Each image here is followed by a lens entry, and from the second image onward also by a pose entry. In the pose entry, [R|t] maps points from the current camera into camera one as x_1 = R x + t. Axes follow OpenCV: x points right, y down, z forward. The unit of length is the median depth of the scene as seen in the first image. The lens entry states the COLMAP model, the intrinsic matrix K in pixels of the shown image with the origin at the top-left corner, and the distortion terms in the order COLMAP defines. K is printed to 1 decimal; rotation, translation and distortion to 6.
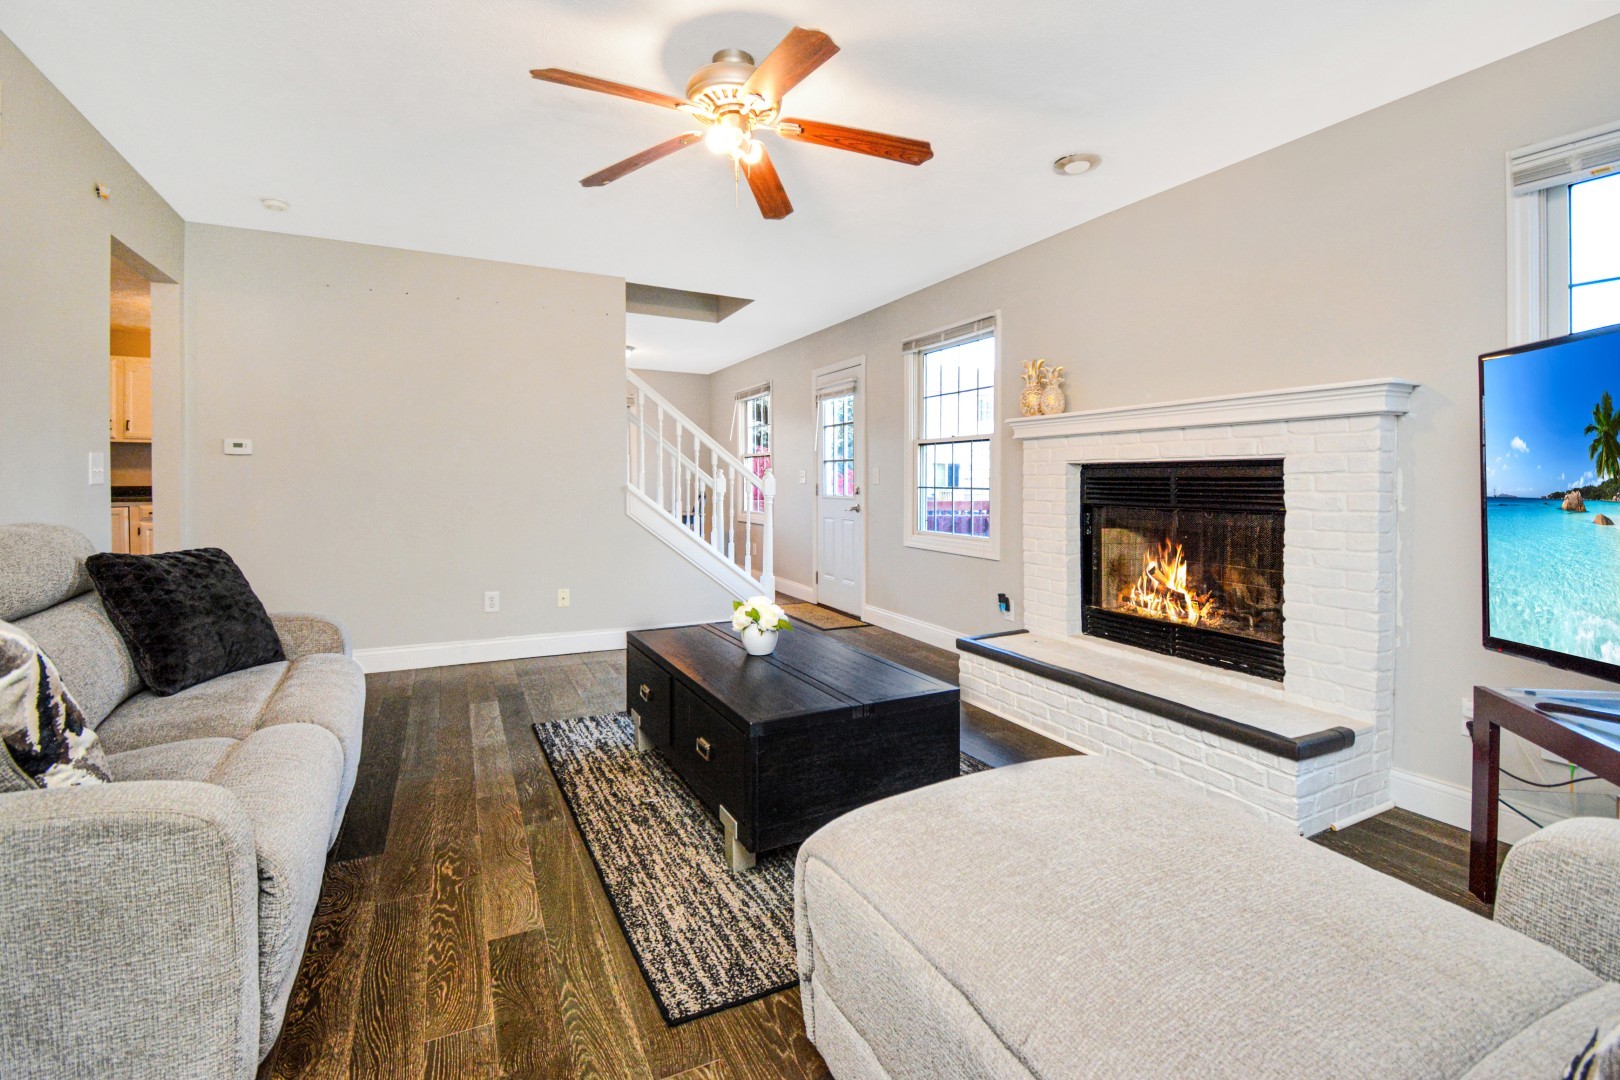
lens RADIAL K [[683.0, 0, 854.8], [0, 683.0, 596.1], [0, 0, 1]] dist [-0.000634, -0.000208]
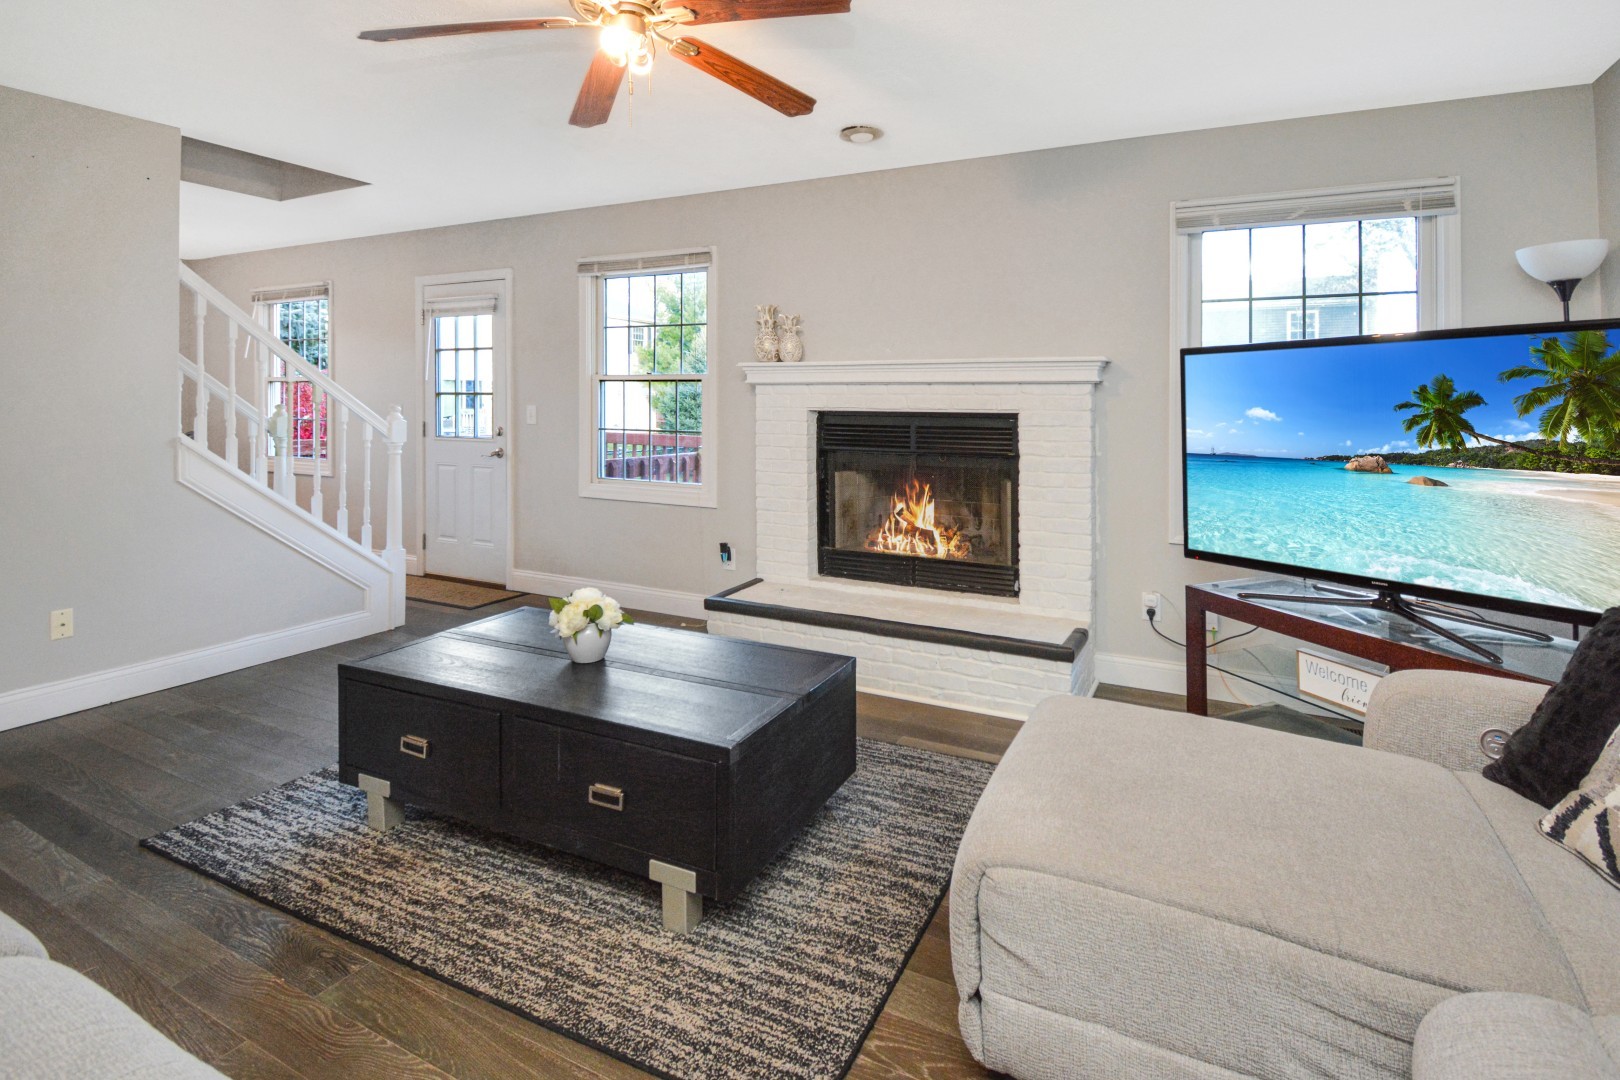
lens RADIAL K [[740.7, 0, 829.3], [0, 740.7, 511.0], [0, 0, 1]] dist [0.023946, -0.027689]
pose [[0.822985, -0.081701, 0.562157, -0.372282], [0.091104, 0.995777, 0.011346, -0.072308], [-0.560710, 0.041877, 0.826952, 0.108913]]
